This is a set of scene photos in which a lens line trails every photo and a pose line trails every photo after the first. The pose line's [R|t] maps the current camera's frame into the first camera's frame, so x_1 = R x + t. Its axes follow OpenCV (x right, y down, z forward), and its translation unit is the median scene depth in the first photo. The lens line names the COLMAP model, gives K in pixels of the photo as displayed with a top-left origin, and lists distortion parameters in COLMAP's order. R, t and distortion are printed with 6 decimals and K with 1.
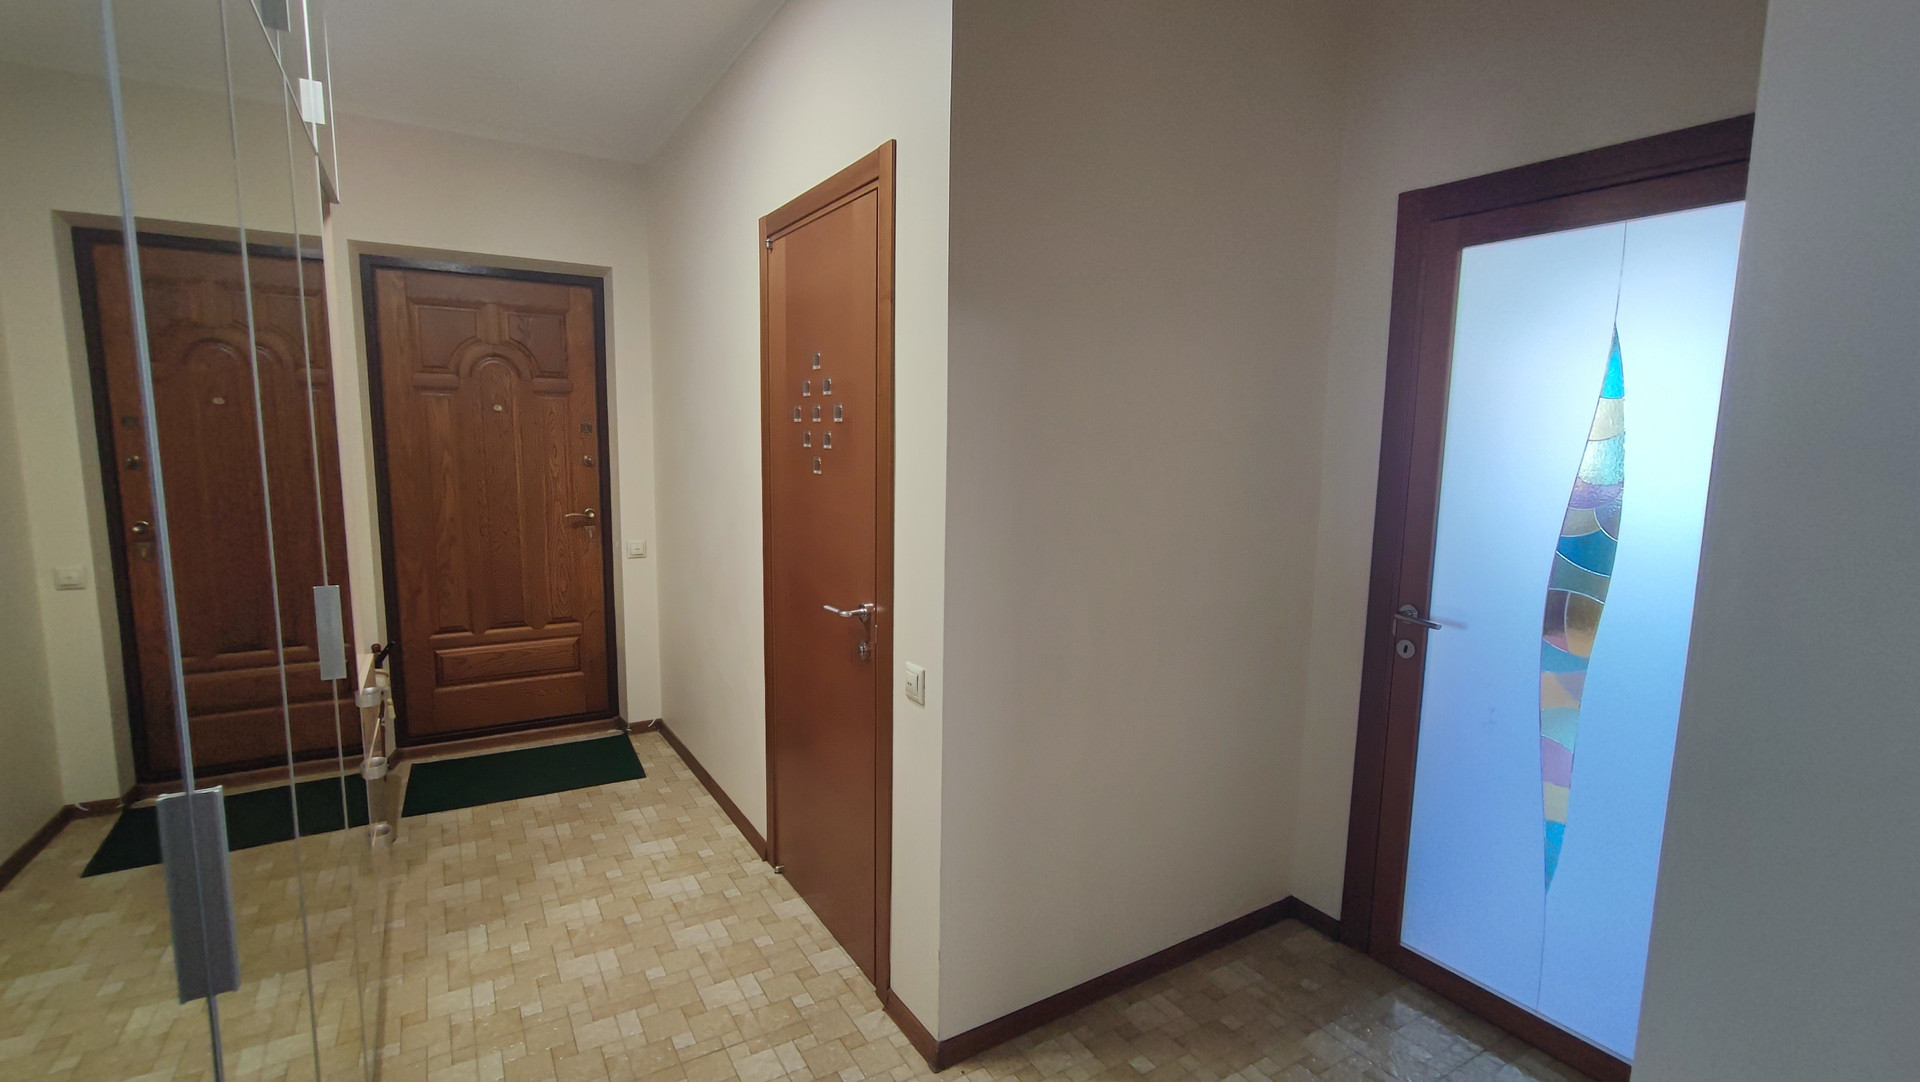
lens RADIAL K [[882.6, 0, 946.7], [0, 882.6, 546.7], [0, 0, 1]] dist [-0.022515, 0.022993]
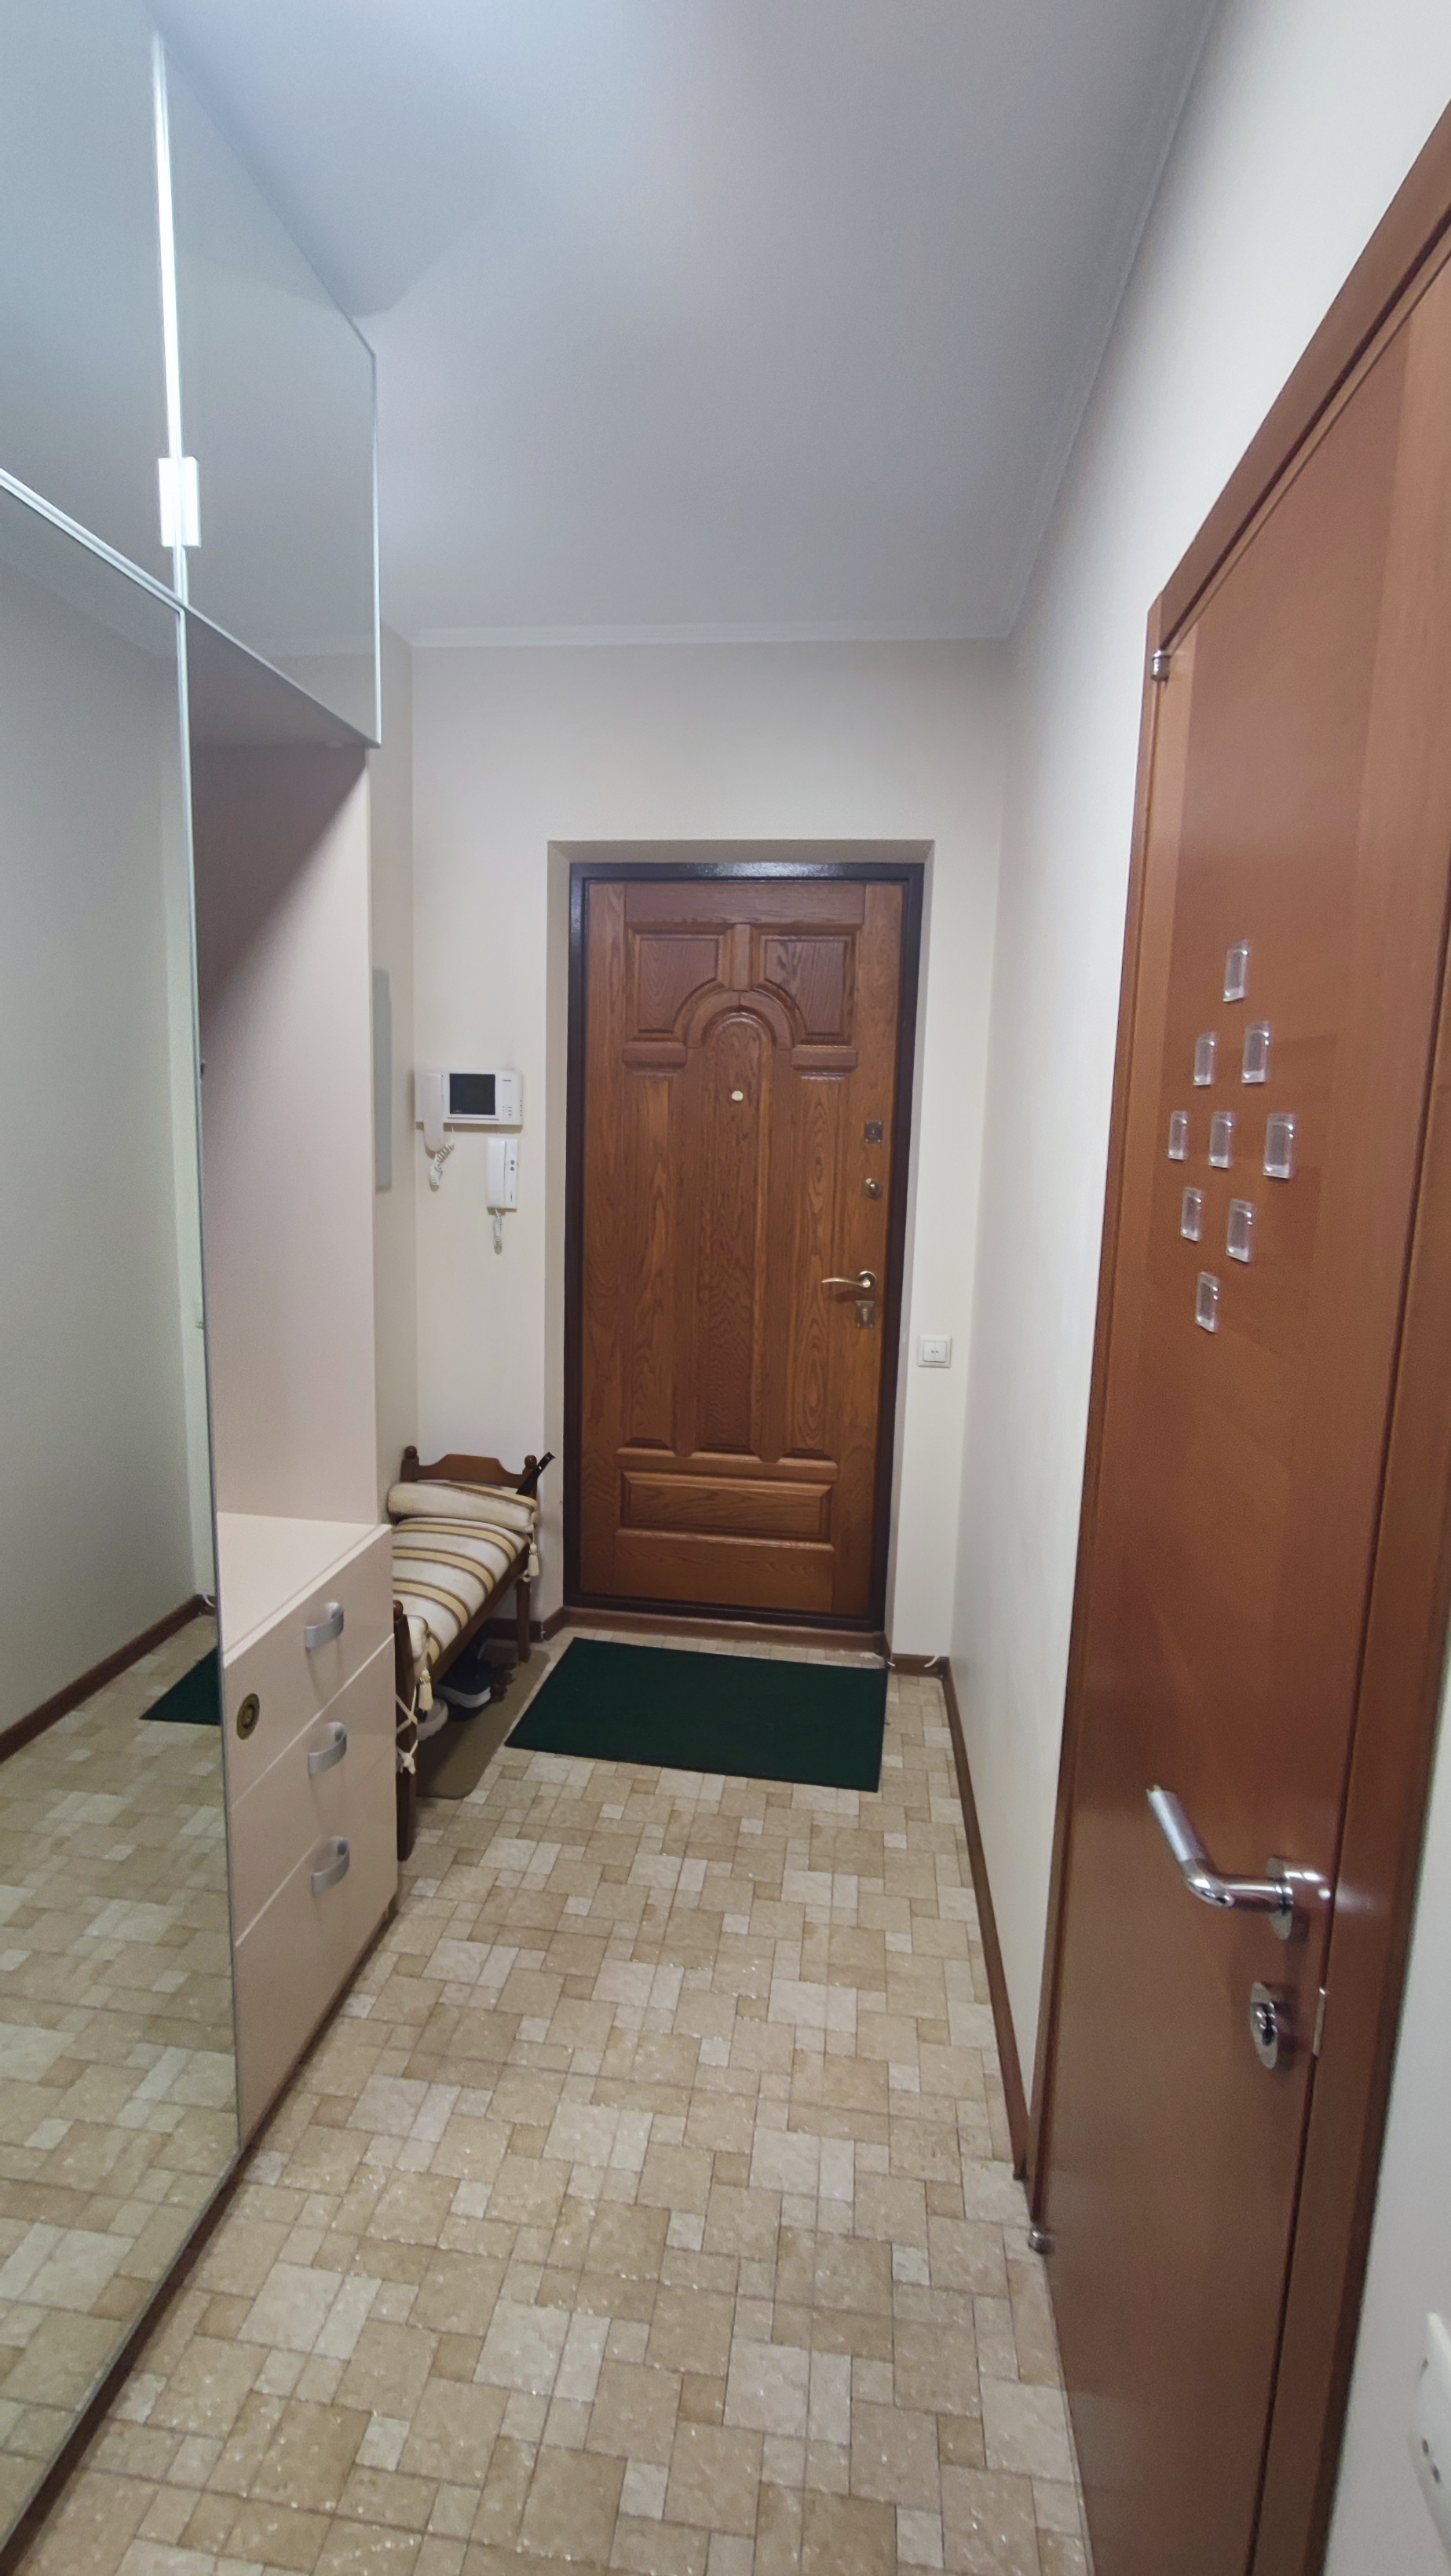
lens RADIAL K [[1184.1, 0, 698.3], [0, 1184.1, 1285.7], [0, 0, 1]] dist [-0.022515, 0.022993]
pose [[0.784177, 0.100630, -0.612323, -0.017990], [-0.091738, 0.994721, 0.045988, -0.063307], [0.613718, 0.020110, 0.789269, 0.343435]]
